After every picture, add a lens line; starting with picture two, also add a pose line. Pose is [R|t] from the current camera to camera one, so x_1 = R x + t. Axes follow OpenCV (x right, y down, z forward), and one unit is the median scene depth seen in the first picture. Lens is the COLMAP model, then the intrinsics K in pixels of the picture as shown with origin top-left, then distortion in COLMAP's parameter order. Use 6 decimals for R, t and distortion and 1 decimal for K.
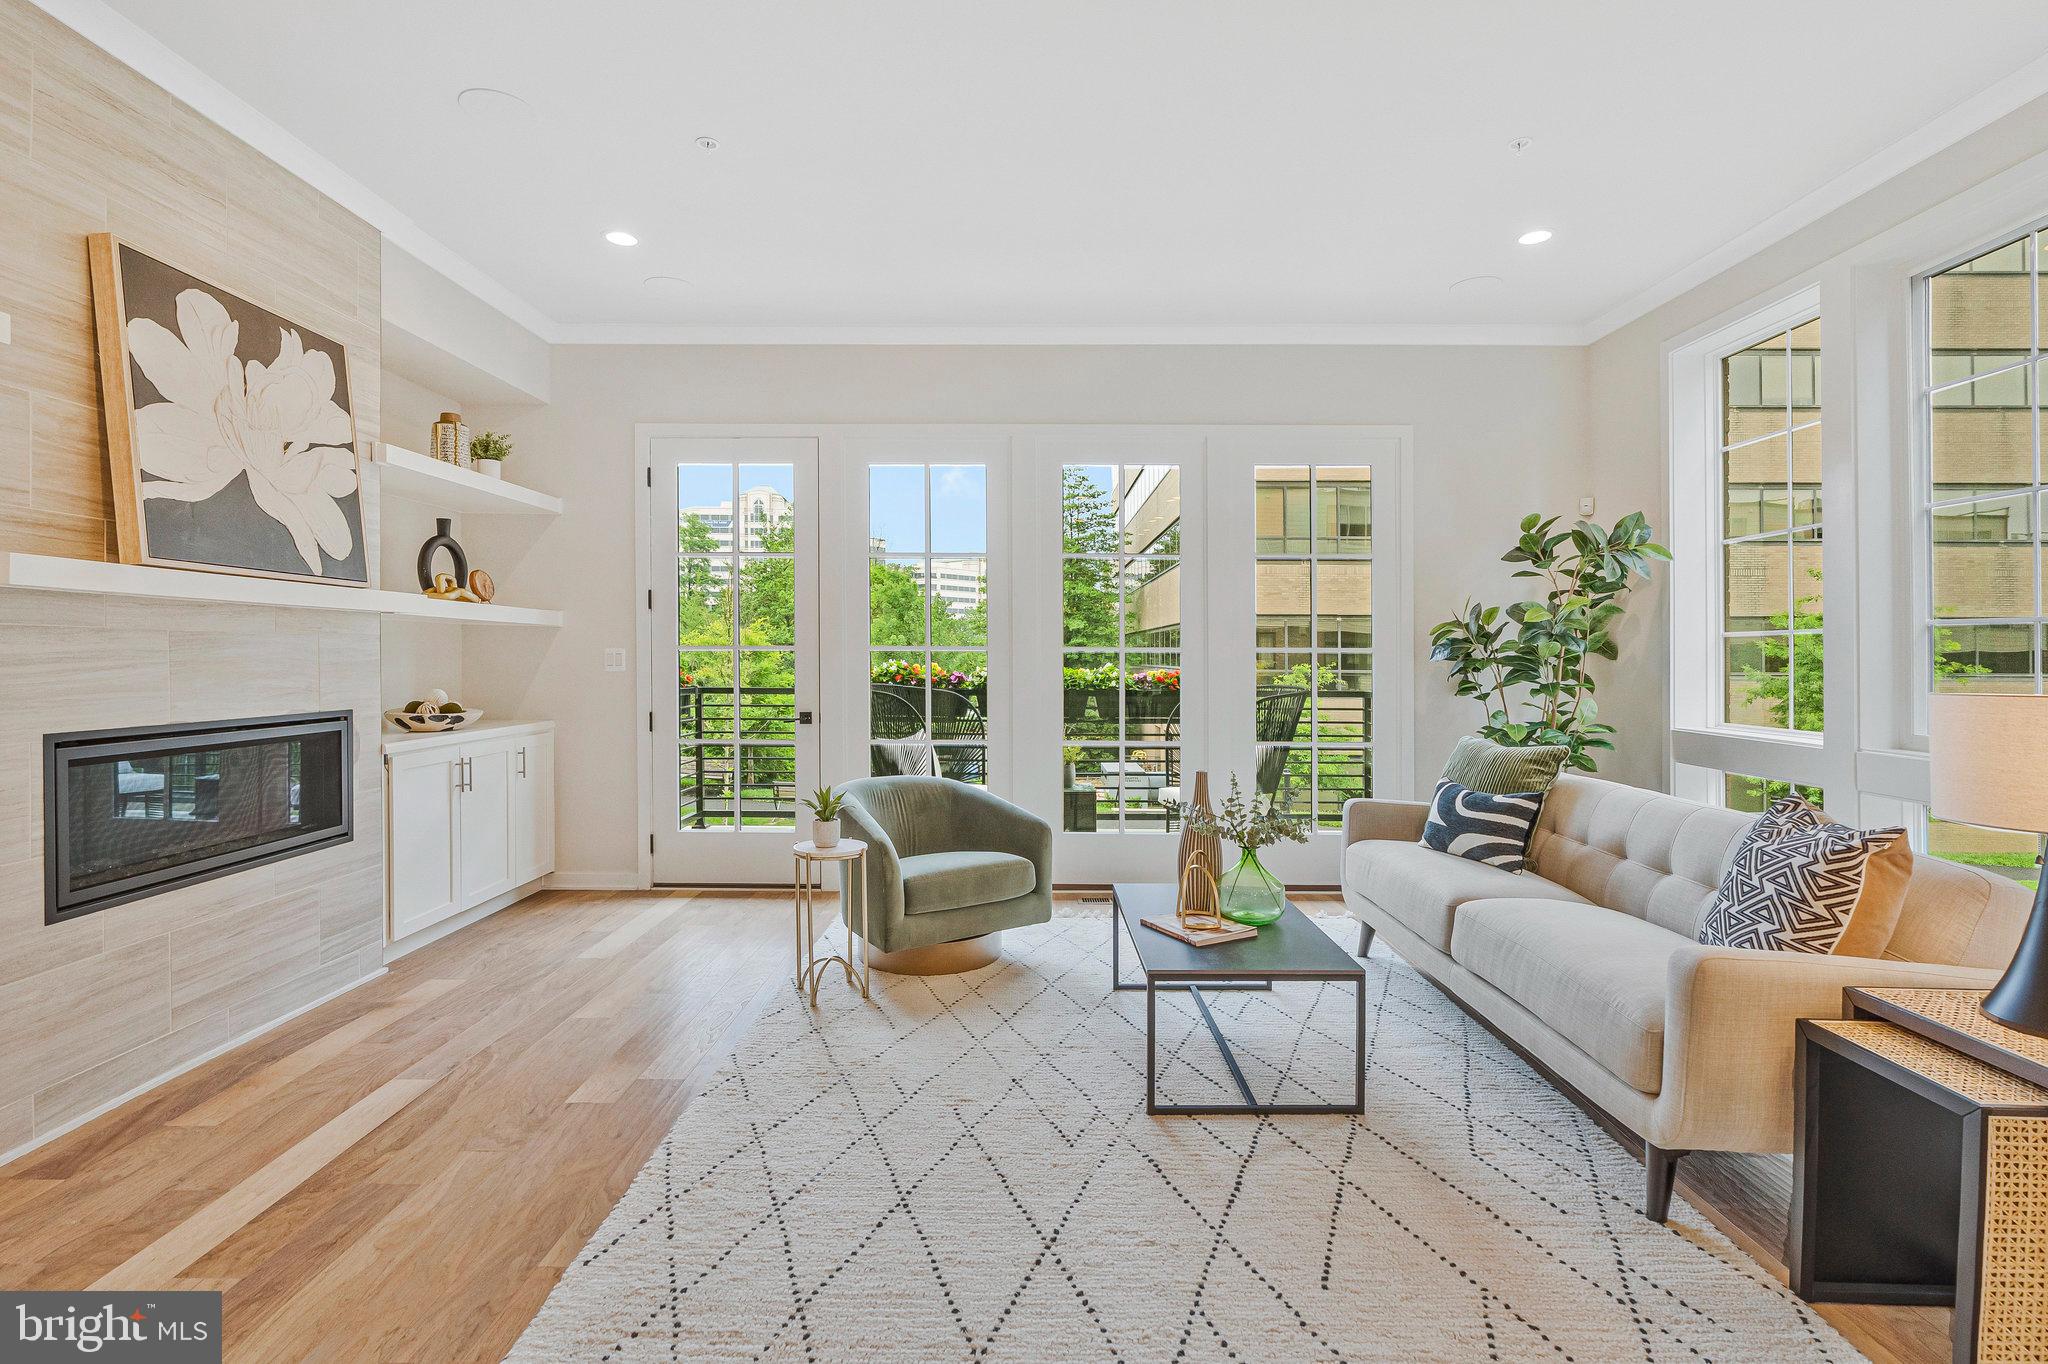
lens RADIAL K [[948.3, 0, 1023.4], [0, 948.3, 650.8], [0, 0, 1]] dist [0.002883, 0.000809]
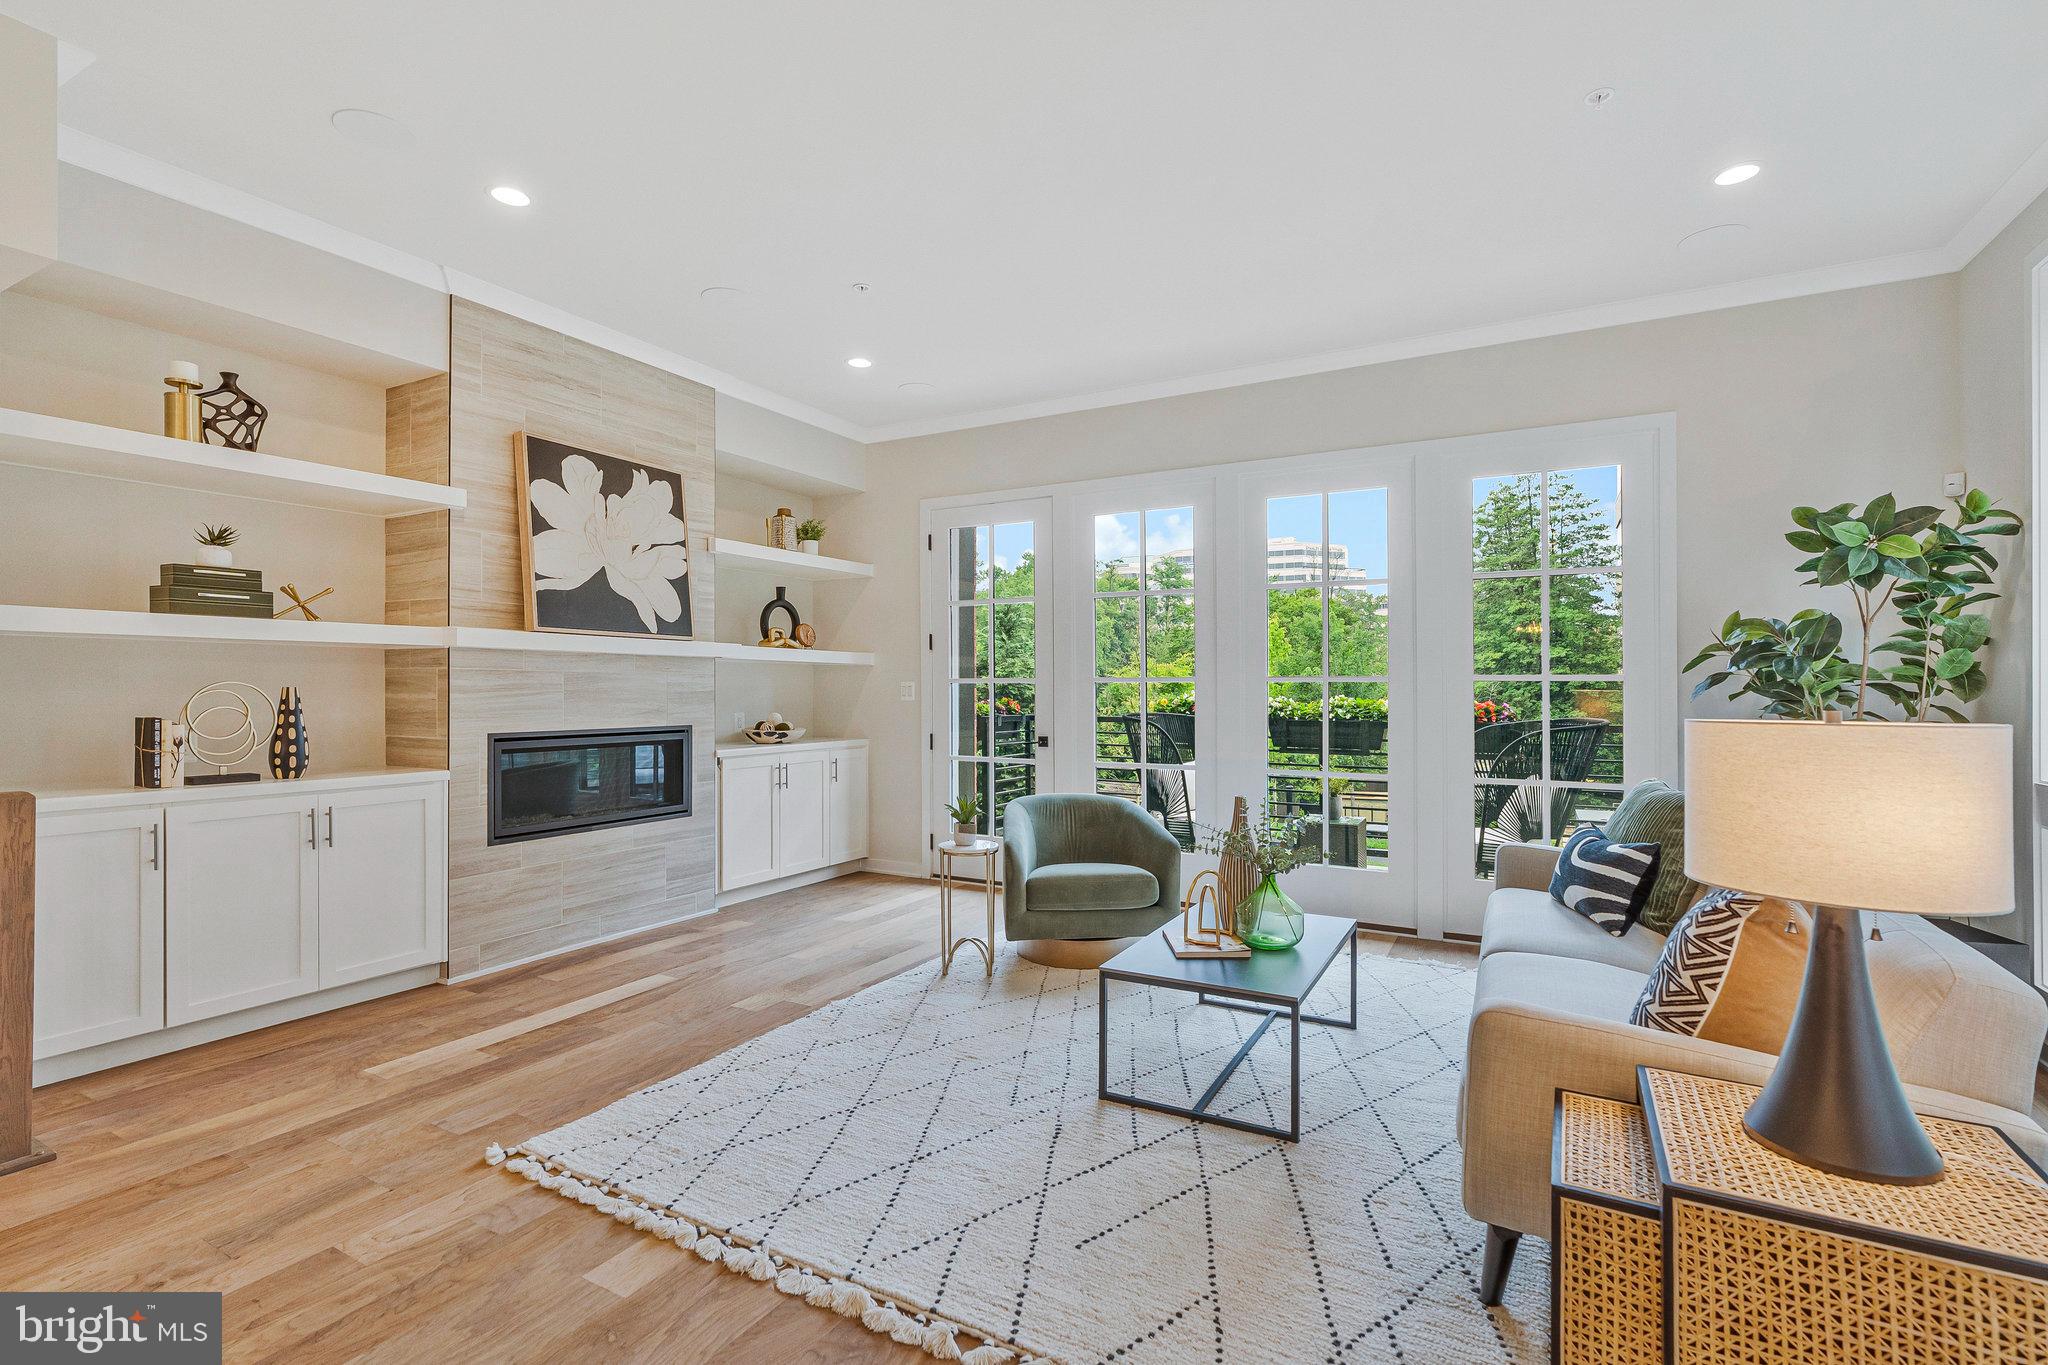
lens RADIAL K [[936.8, 0, 1024.0], [0, 936.8, 682.5], [0, 0, 1]] dist [0.009834, 0.000507]
pose [[0.873309, -0.007945, -0.487101, 0.484223], [0.005873, 0.999966, -0.005781, 0.009685], [0.487131, 0.002188, 0.873326, 0.003610]]
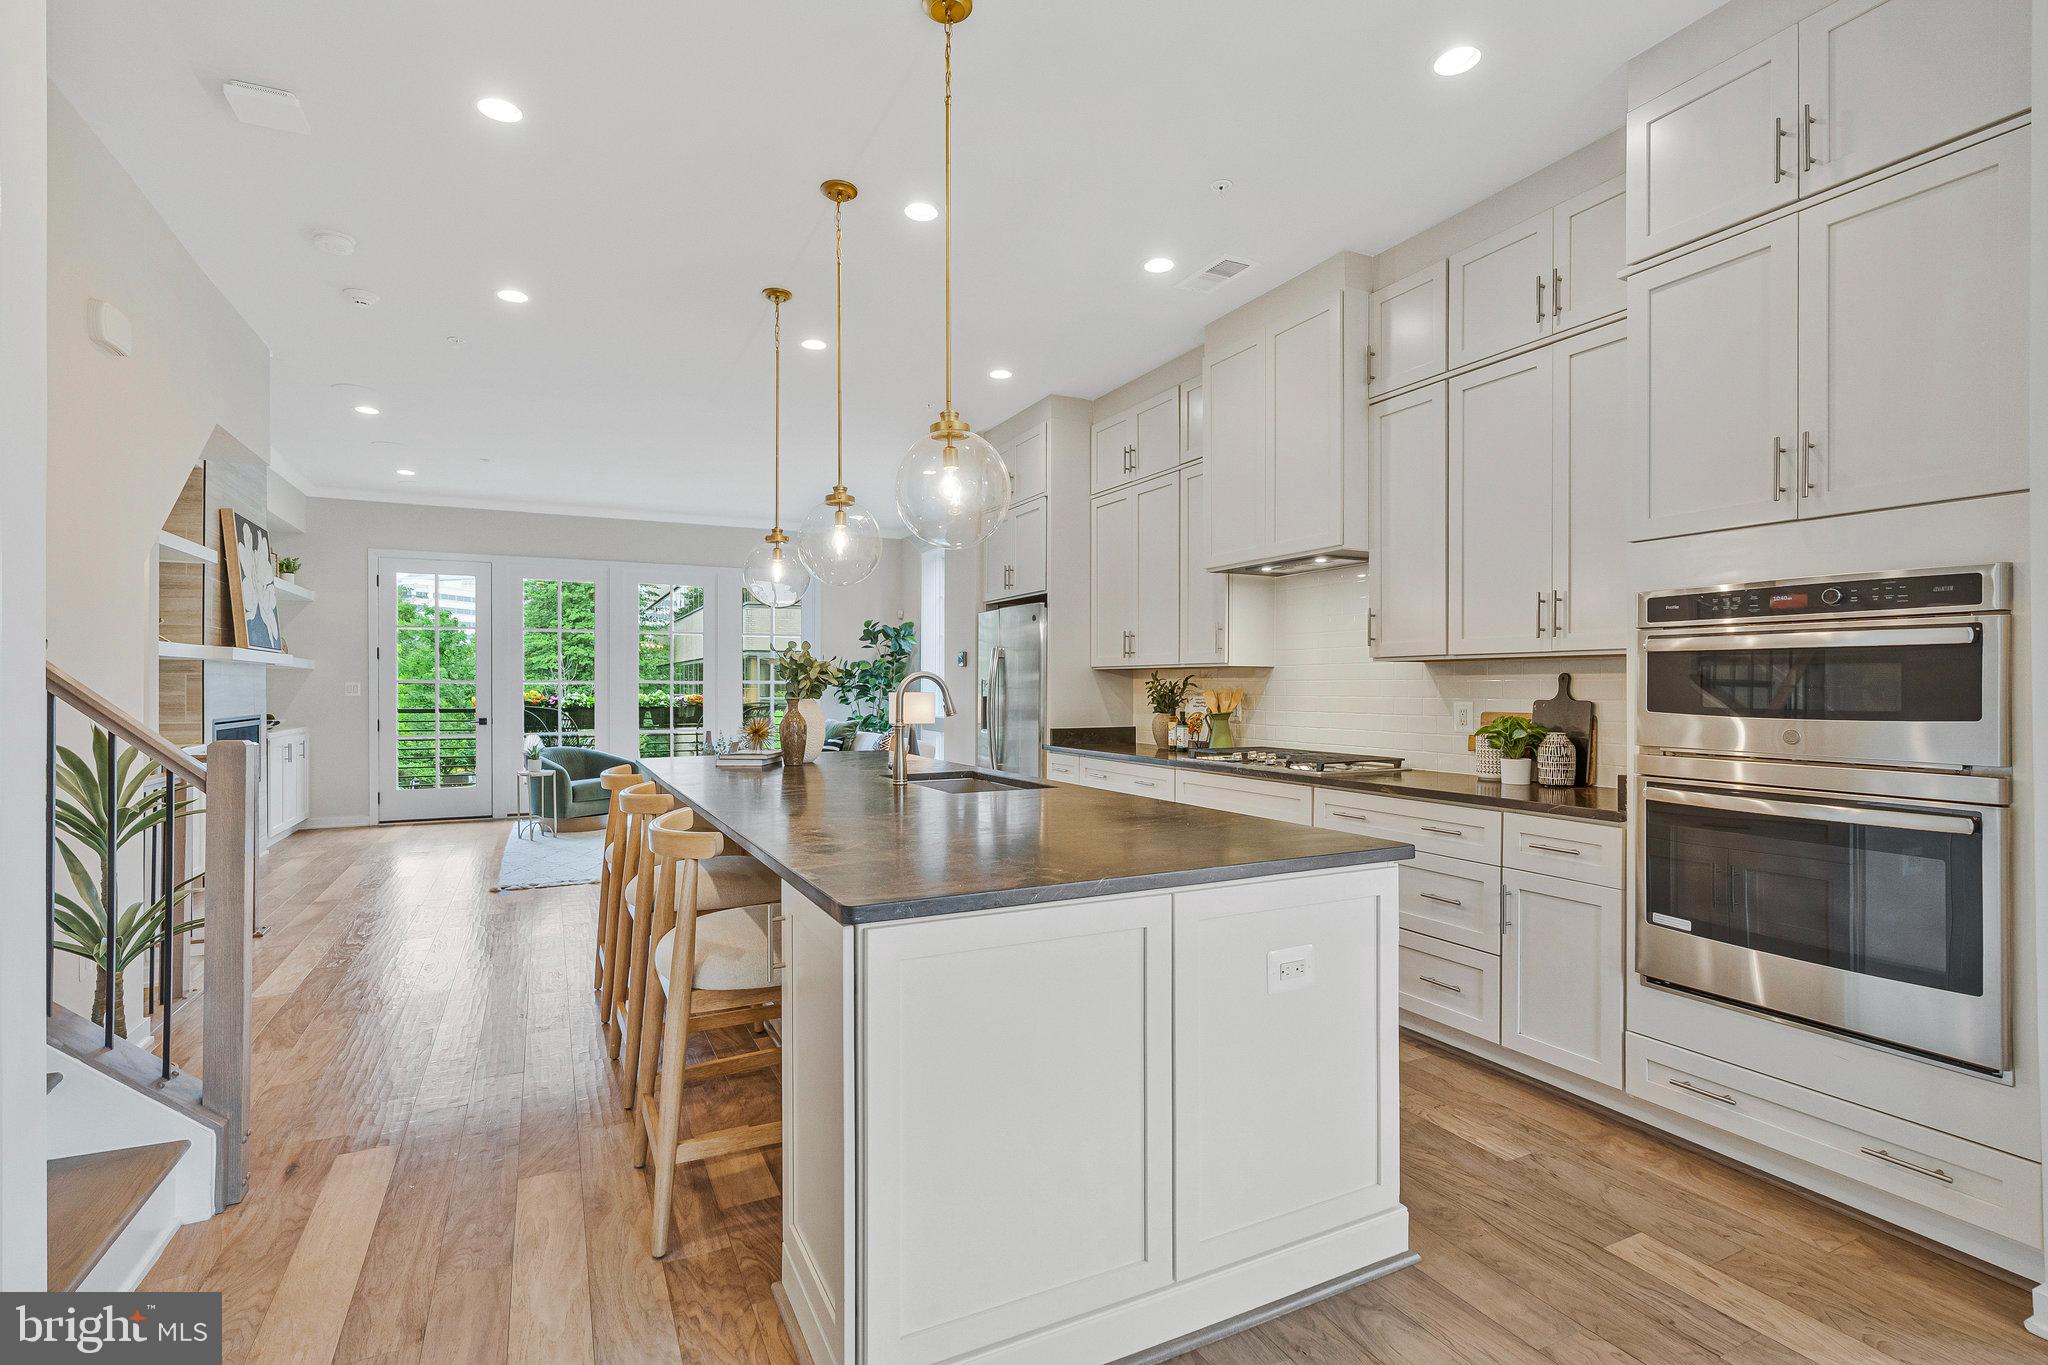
lens RADIAL K [[954.4, 0, 1024.0], [0, 954.4, 682.5], [0, 0, 1]] dist [-0.022415, 0.012588]
pose [[0.889843, -0.002948, 0.456257, -0.222742], [0.002449, 0.999996, 0.001684, -0.002263], [-0.456260, -0.000382, 0.889847, -1.639330]]
